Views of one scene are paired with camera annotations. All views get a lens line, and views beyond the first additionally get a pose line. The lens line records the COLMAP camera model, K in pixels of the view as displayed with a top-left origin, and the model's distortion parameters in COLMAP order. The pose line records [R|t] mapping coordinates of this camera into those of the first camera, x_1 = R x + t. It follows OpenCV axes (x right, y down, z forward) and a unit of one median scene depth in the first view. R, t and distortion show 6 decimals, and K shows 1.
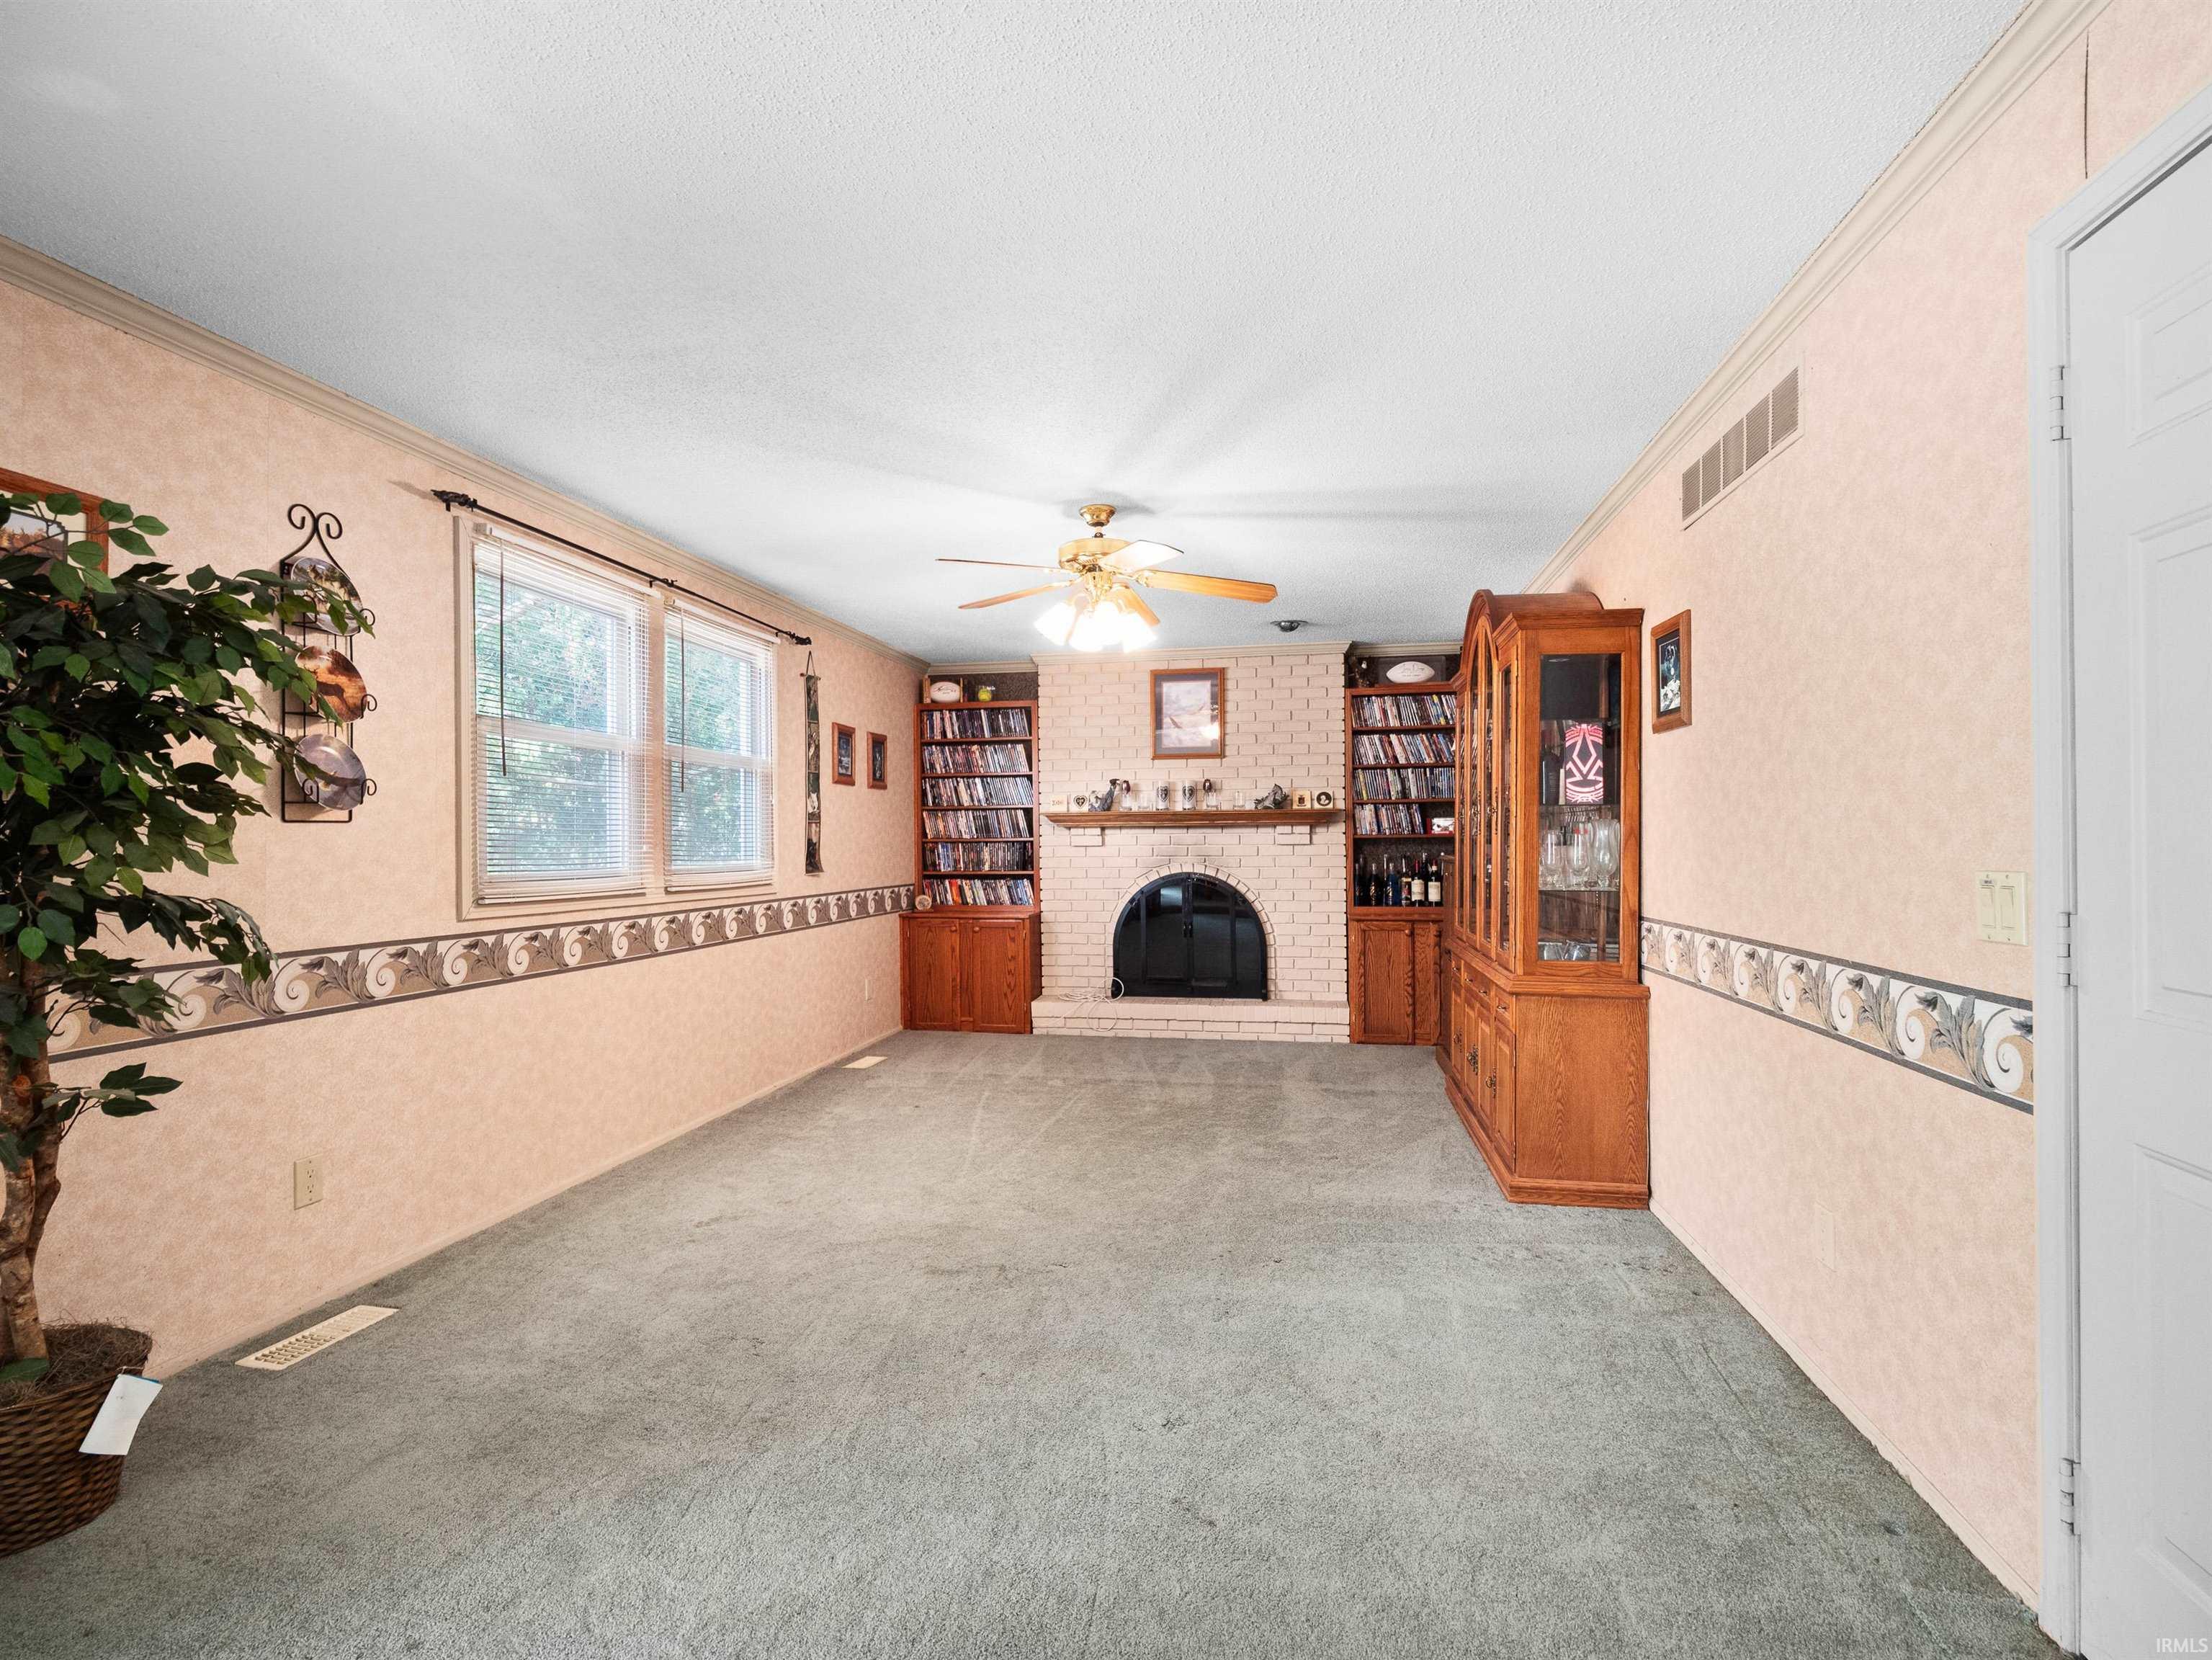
lens RADIAL K [[1088.5, 0, 1093.3], [0, 1088.5, 839.3], [0, 0, 1]] dist [-0.014076, -0.002001]
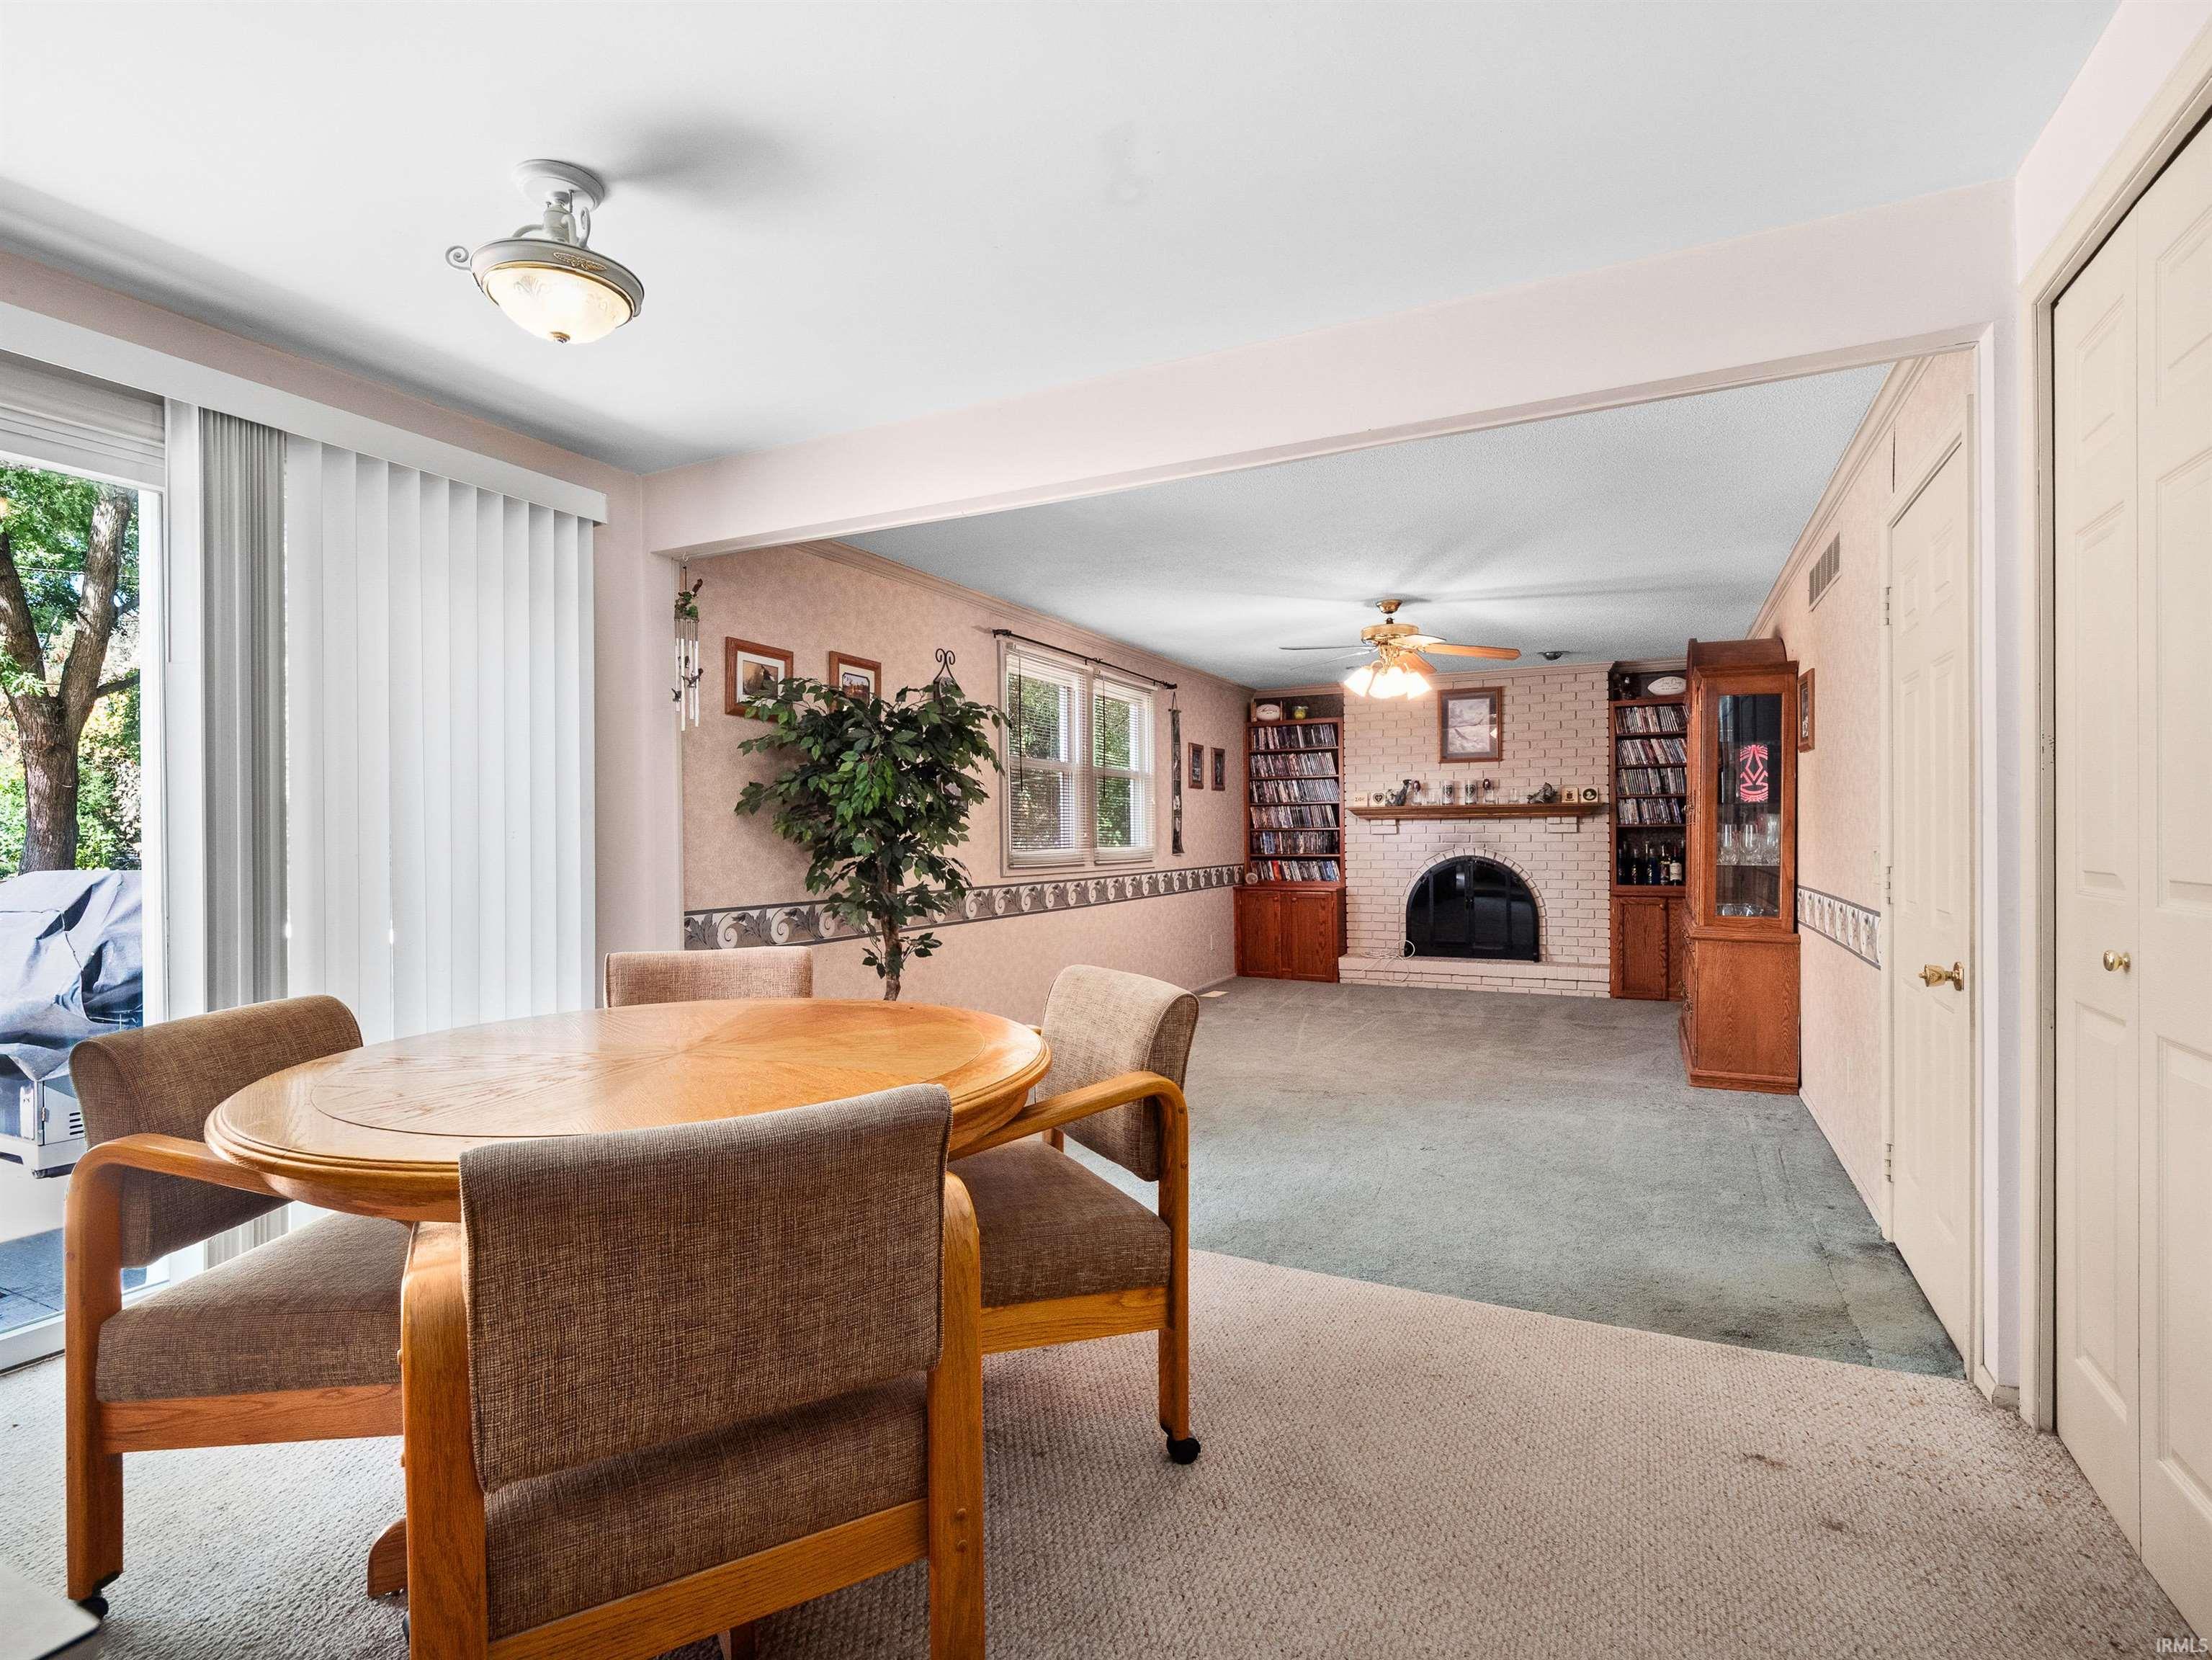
lens RADIAL K [[1088.5, 0, 1087.9], [0, 1088.5, 832.7], [0, 0, 1]] dist [-0.014076, -0.002001]
pose [[0.962157, -0.000402, -0.272495, 0.009712], [0.001522, 0.999991, 0.003901, -0.001126], [0.272491, -0.004168, 0.962149, -0.399395]]
